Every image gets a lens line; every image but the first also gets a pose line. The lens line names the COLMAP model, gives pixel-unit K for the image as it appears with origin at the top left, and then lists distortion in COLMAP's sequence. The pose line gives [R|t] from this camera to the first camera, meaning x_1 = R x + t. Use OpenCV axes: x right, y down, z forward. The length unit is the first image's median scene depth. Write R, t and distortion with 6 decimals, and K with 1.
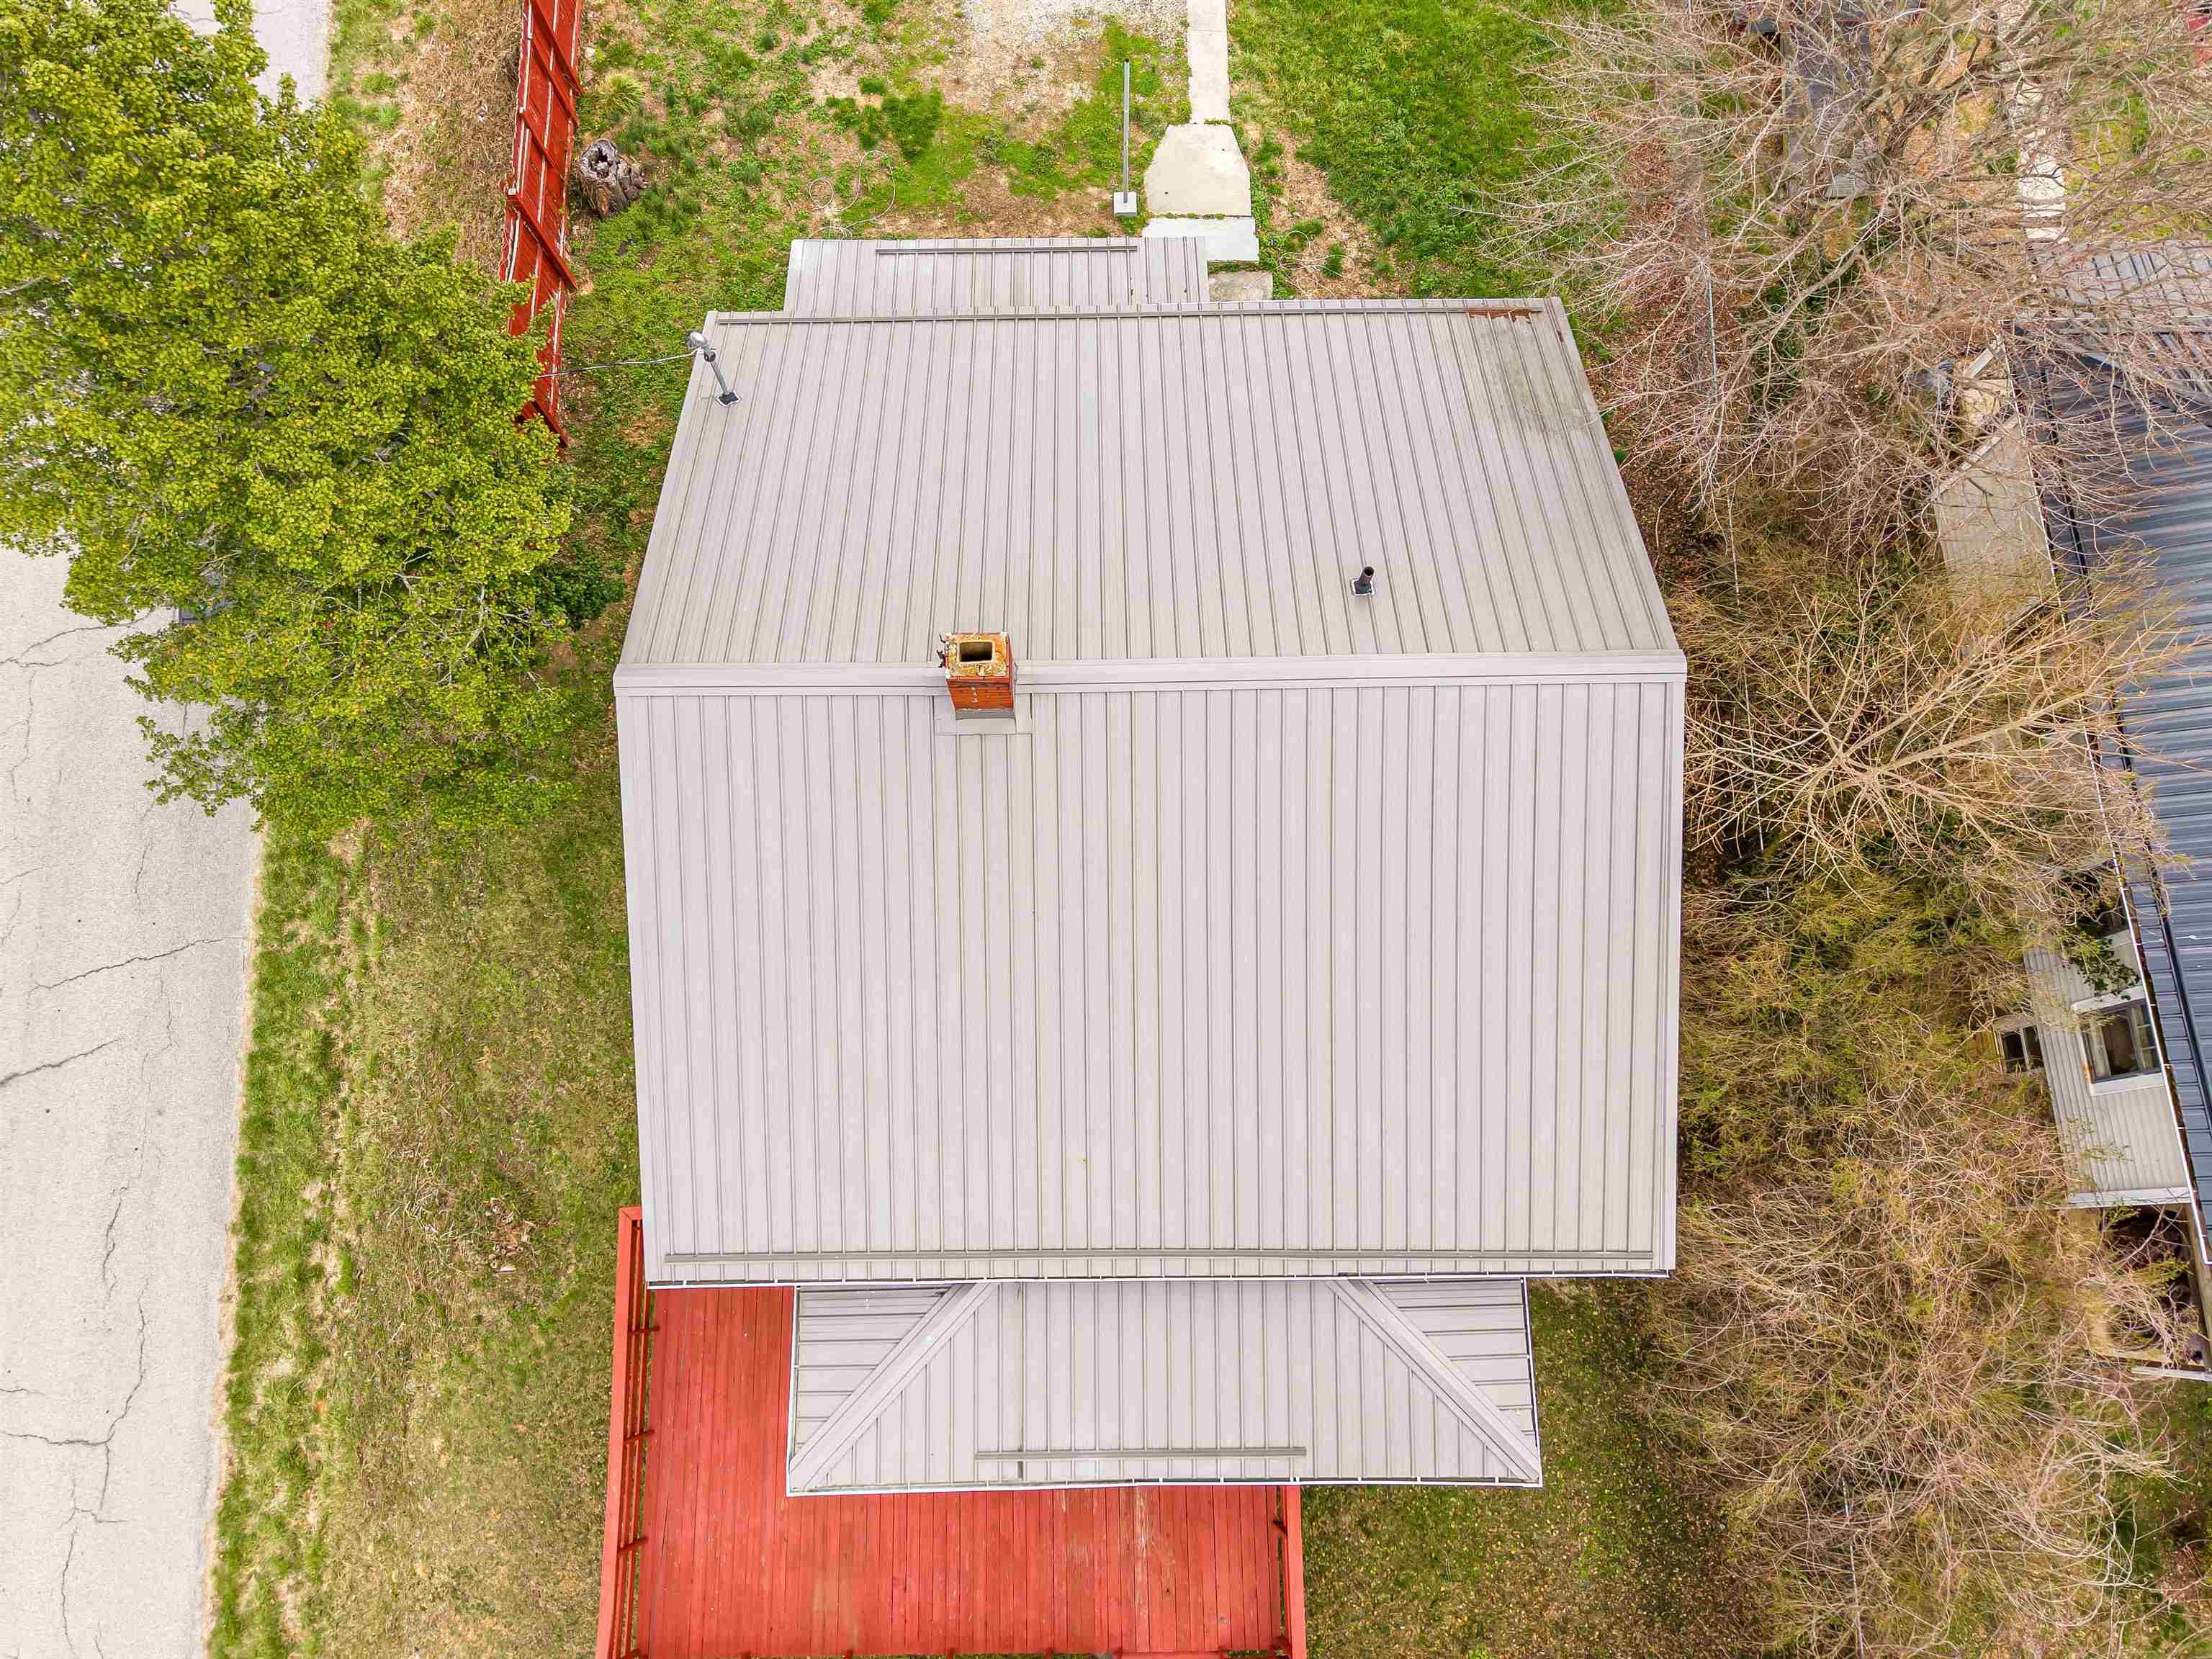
lens RADIAL K [[1518.1, 0, 1106.0], [0, 1518.1, 829.5], [0, 0, 1]] dist [-0.007940, -0.004972]
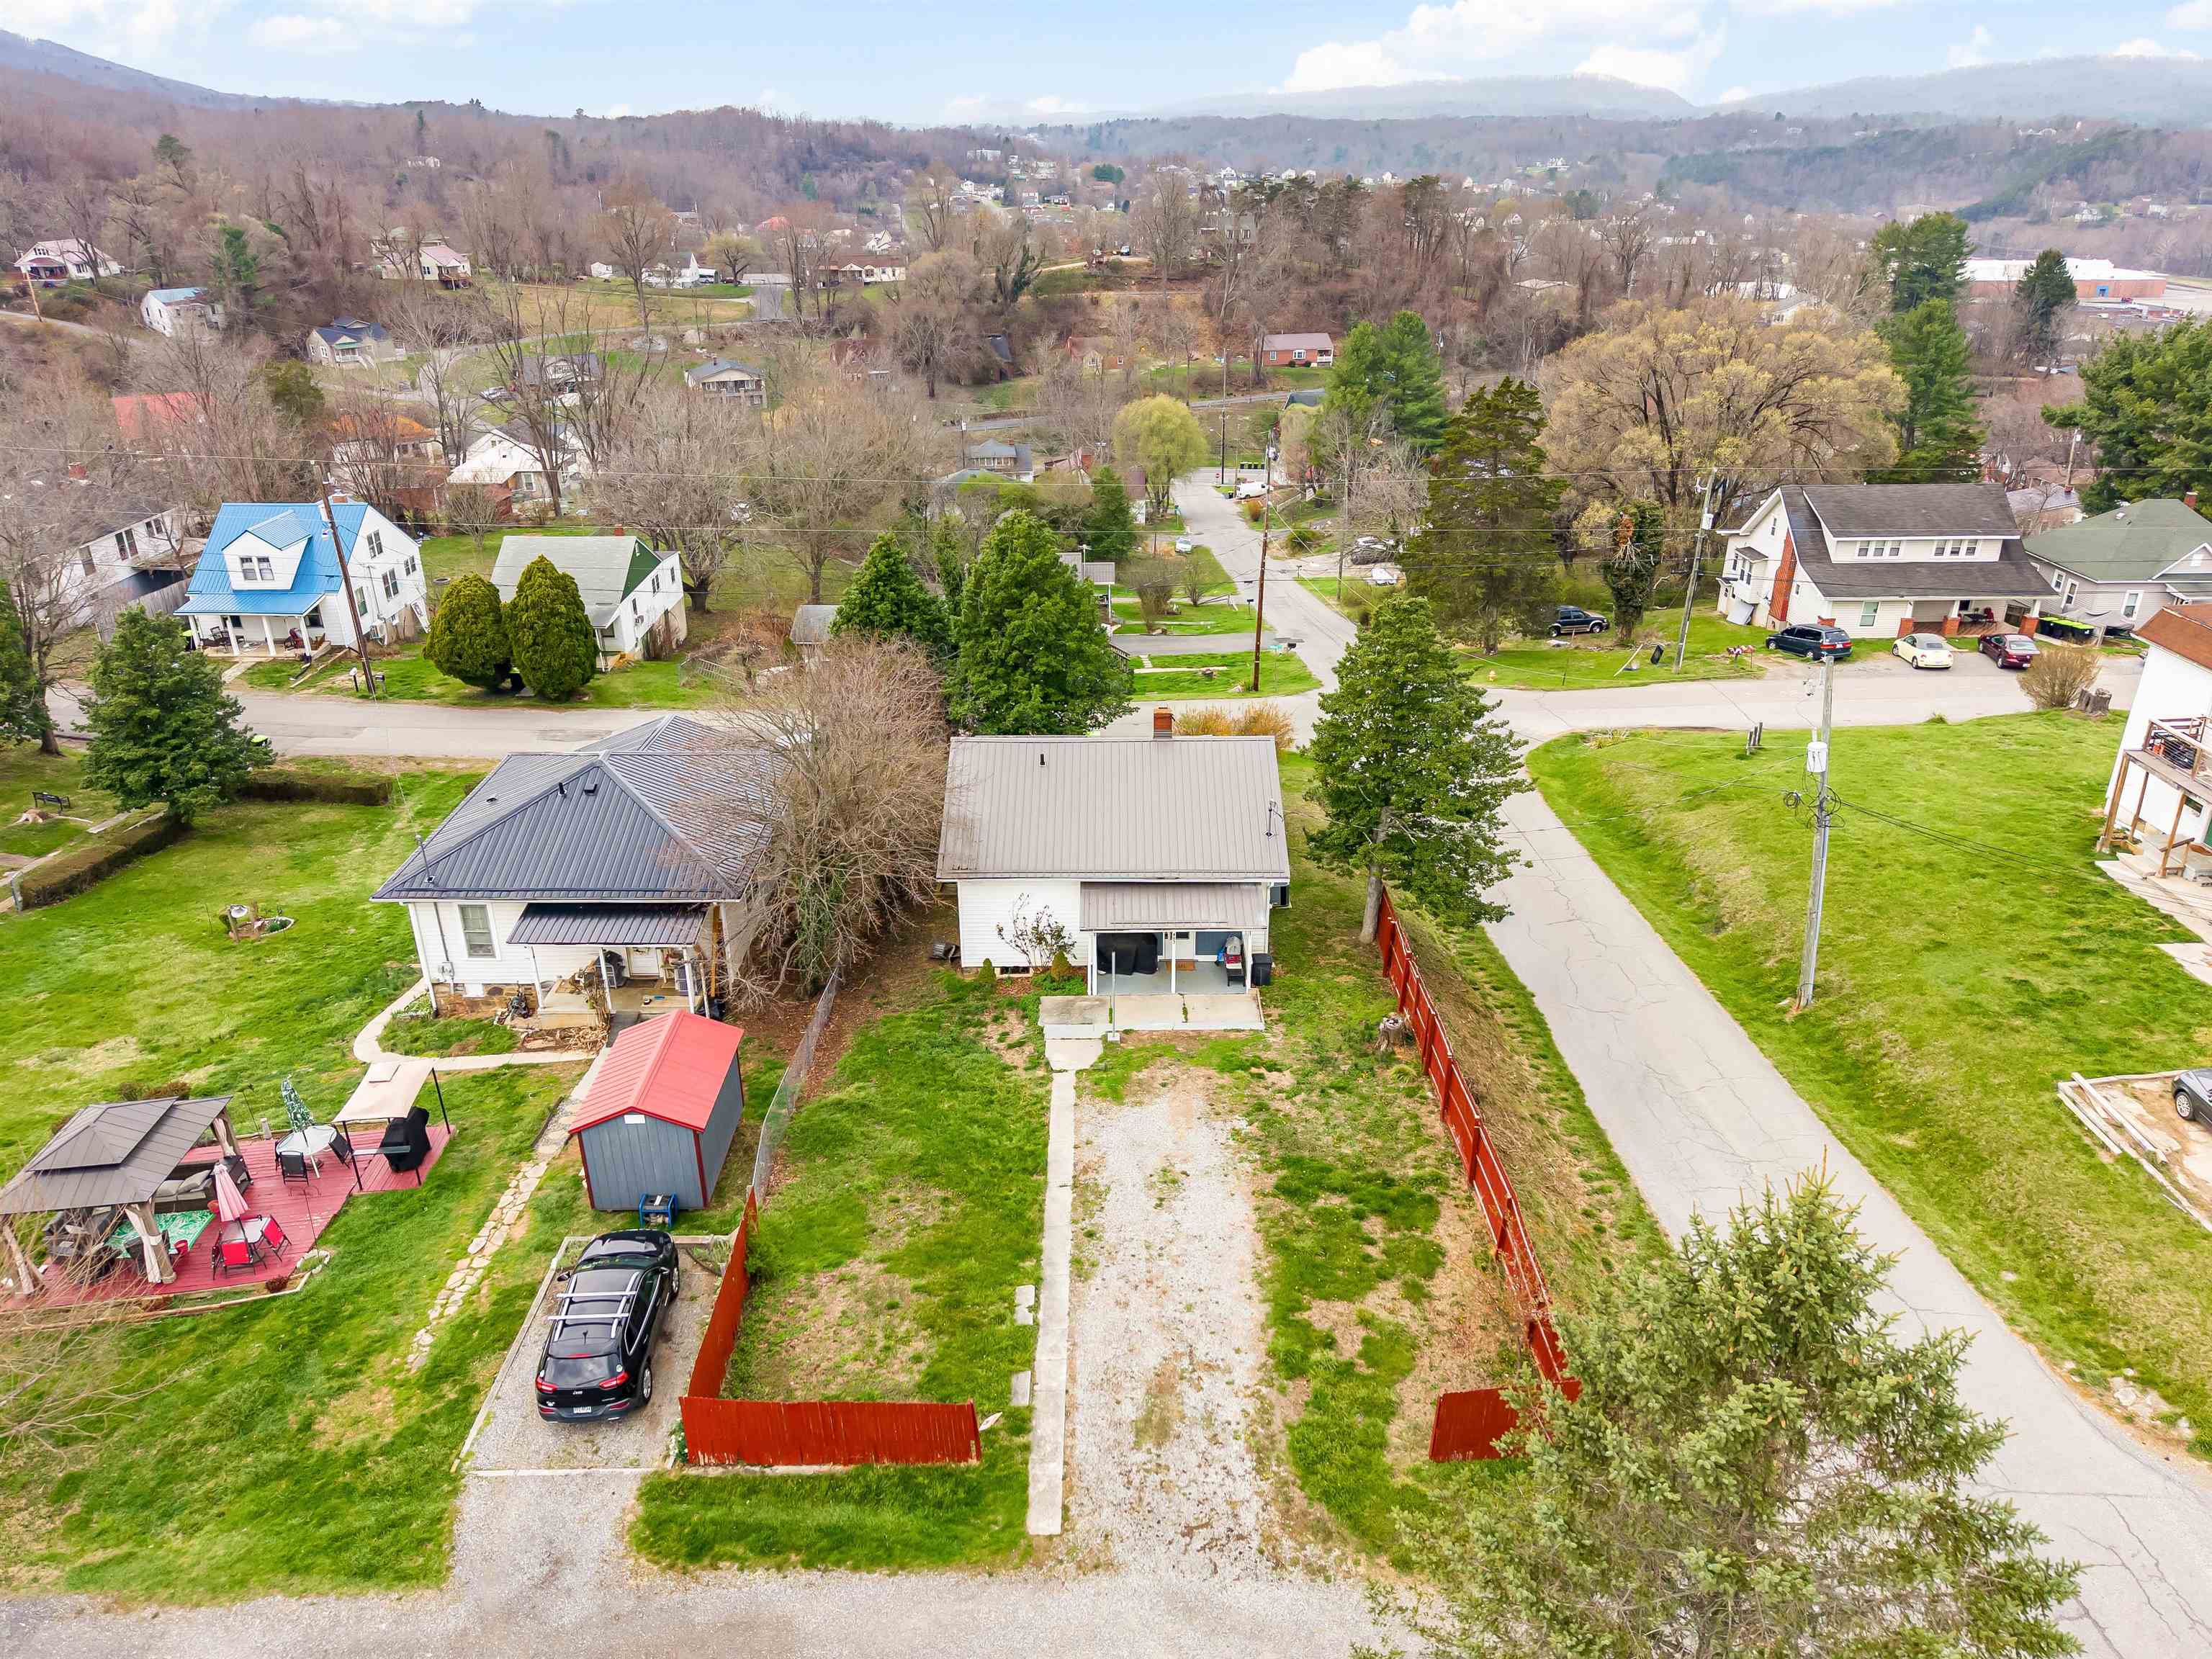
lens RADIAL K [[1481.9, 0, 1102.2], [0, 1481.9, 831.5], [0, 0, 1]] dist [0.022979, -0.019270]
pose [[-0.999703, 0.003809, 0.024084, -0.017949], [0.023241, -0.149907, 0.988427, -2.157956], [0.007376, 0.988693, 0.149773, 0.469438]]
